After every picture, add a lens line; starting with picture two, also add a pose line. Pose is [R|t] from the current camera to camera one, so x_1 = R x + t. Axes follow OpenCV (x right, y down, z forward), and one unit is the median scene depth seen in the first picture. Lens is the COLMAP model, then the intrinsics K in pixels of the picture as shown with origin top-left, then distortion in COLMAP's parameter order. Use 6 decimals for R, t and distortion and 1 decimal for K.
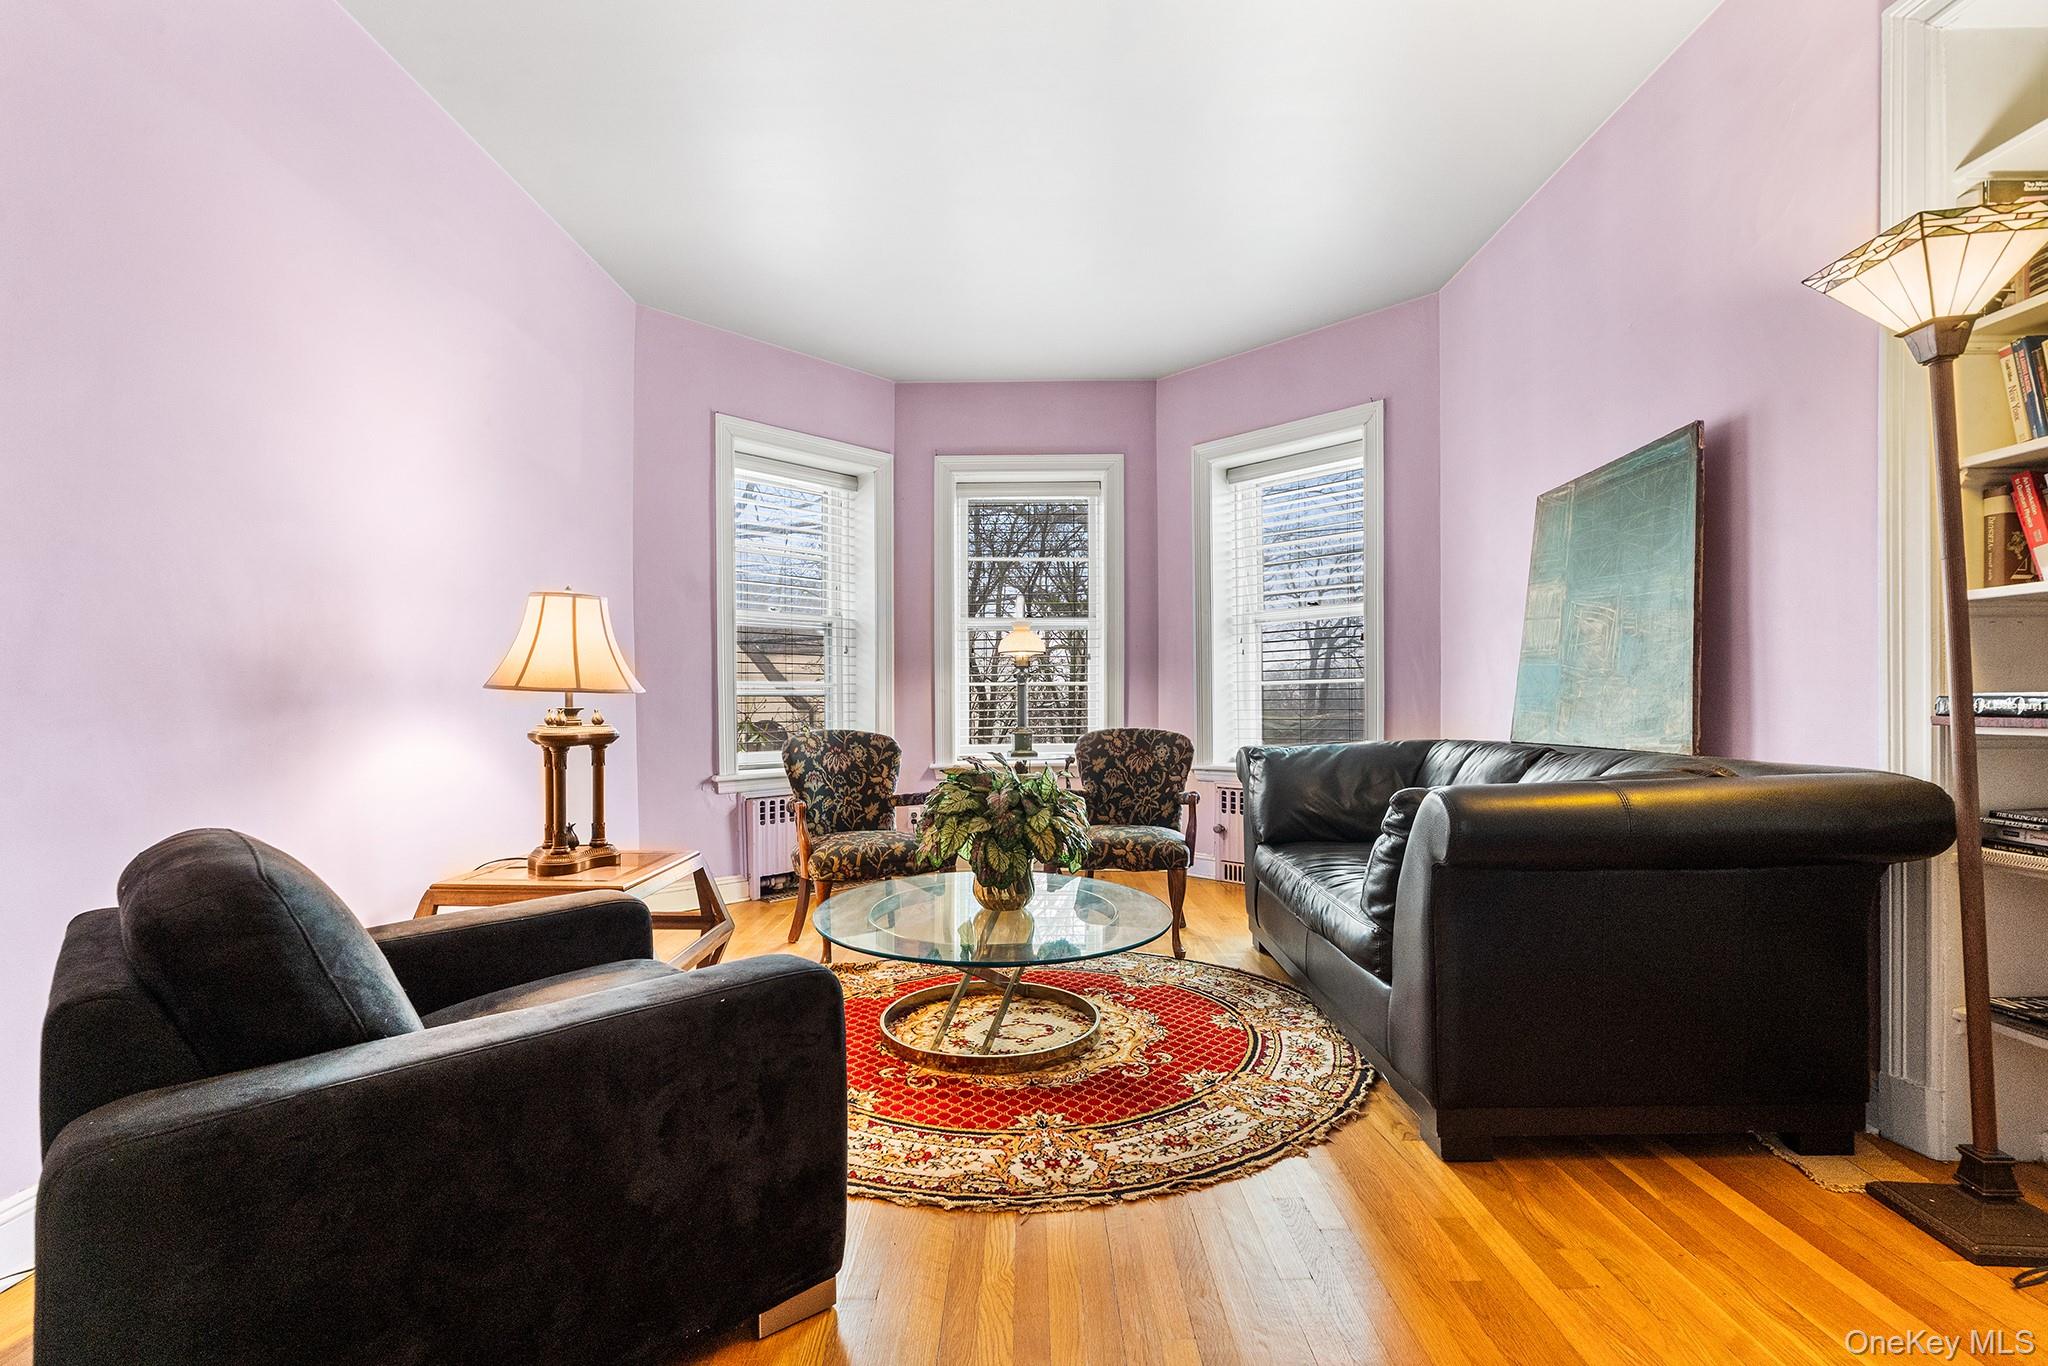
lens RADIAL K [[929.9, 0, 1015.6], [0, 929.9, 698.7], [0, 0, 1]] dist [-0.003965, 0.000422]
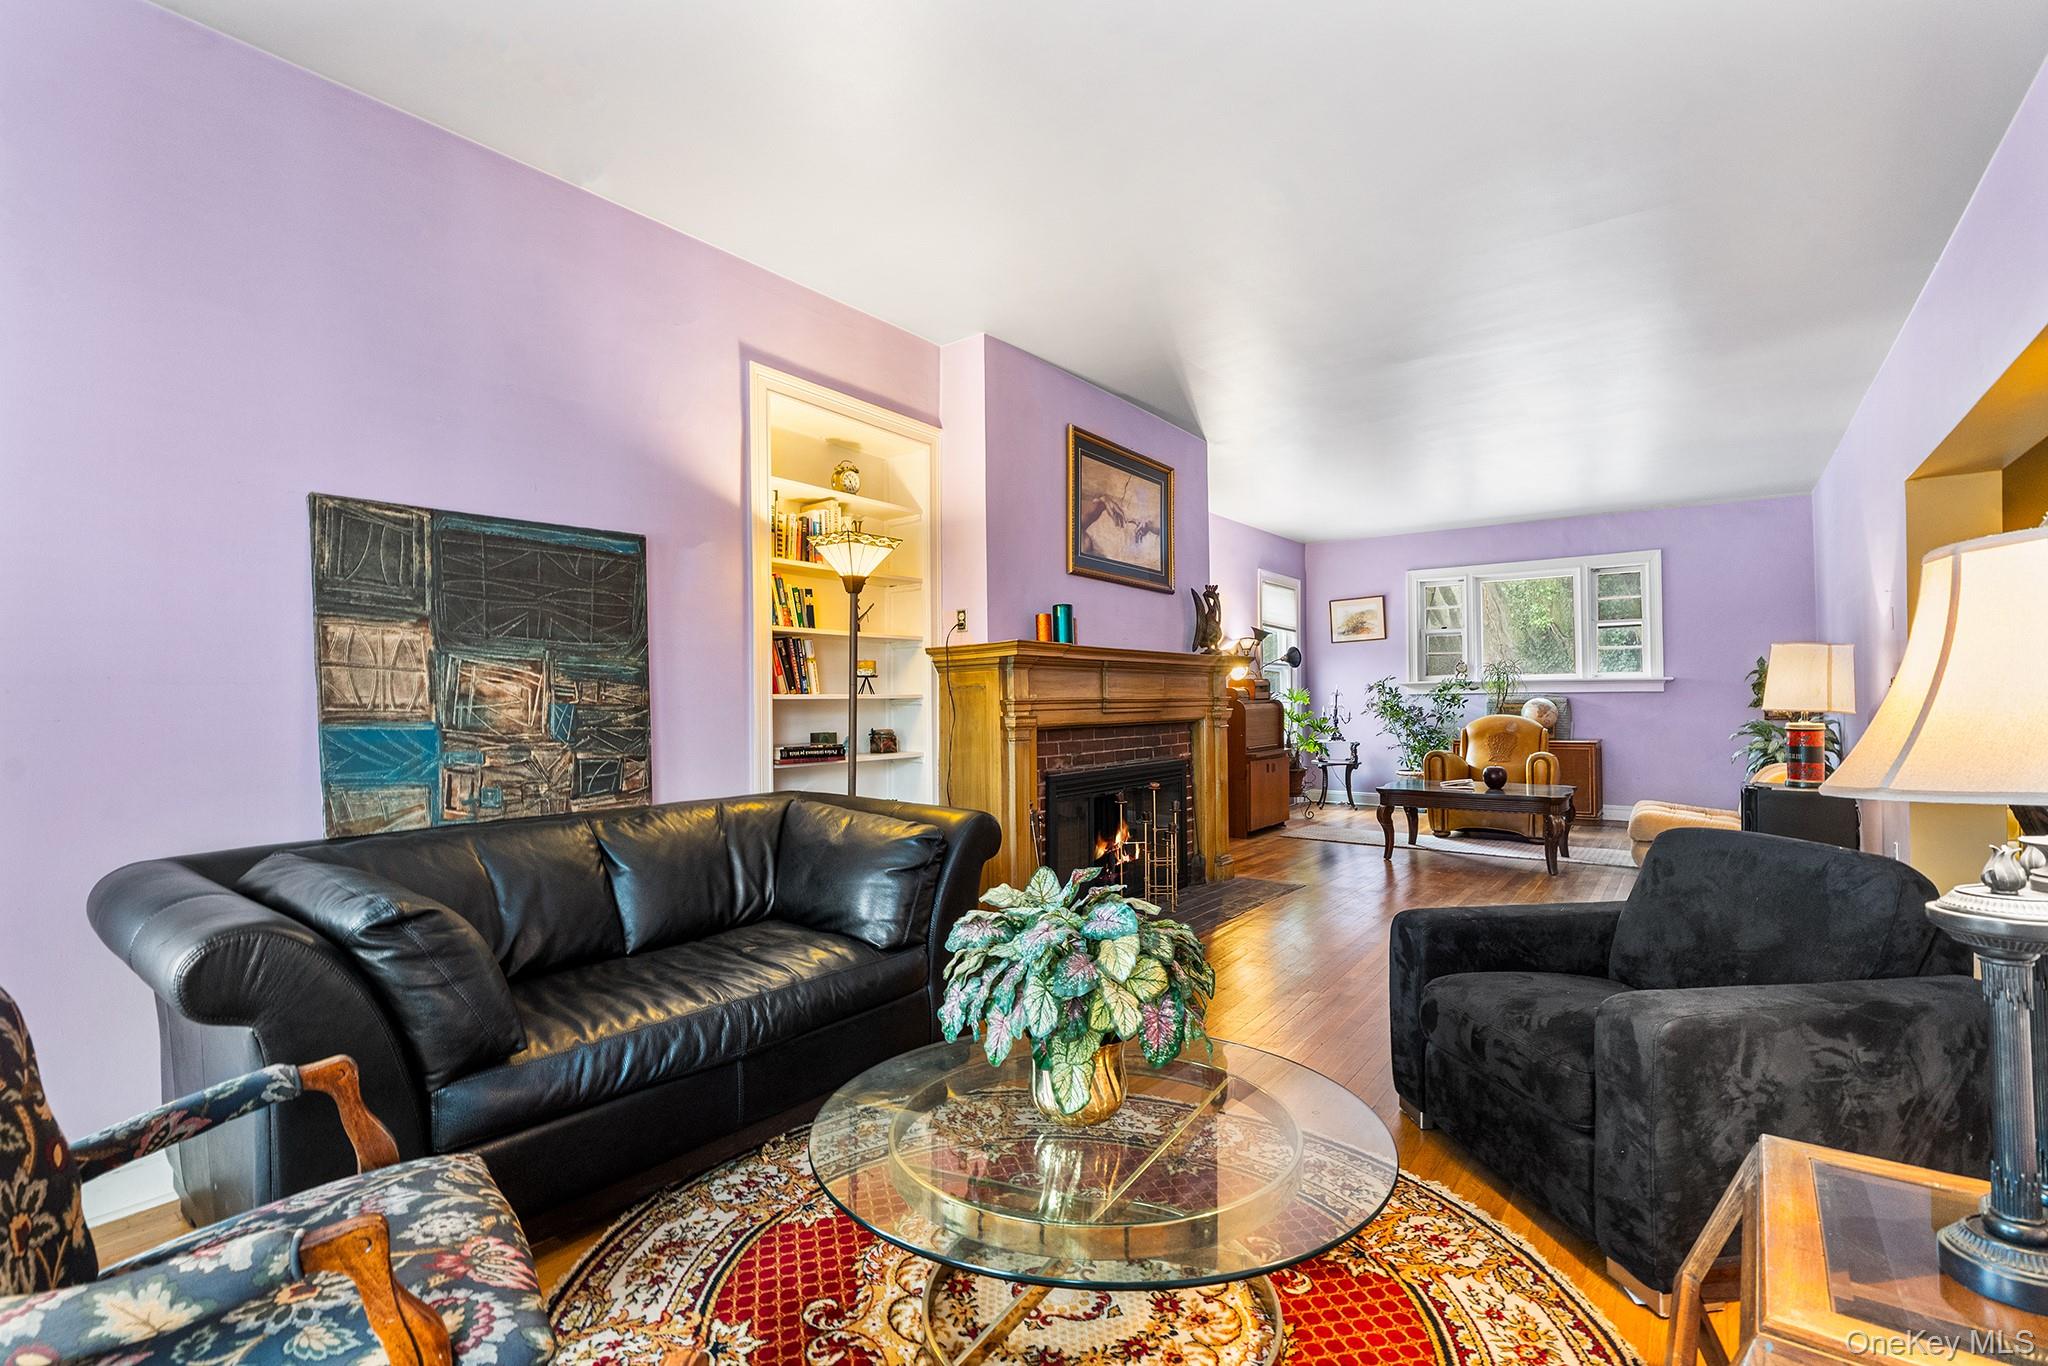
lens RADIAL K [[912.6, 0, 1016.2], [0, 912.6, 696.2], [0, 0, 1]] dist [-0.010315, 0.000588]
pose [[-0.798906, 0.016018, 0.601242, -0.320397], [0.012258, 0.999871, -0.010351, -0.052391], [-0.601331, -0.000899, -0.799000, 1.367395]]
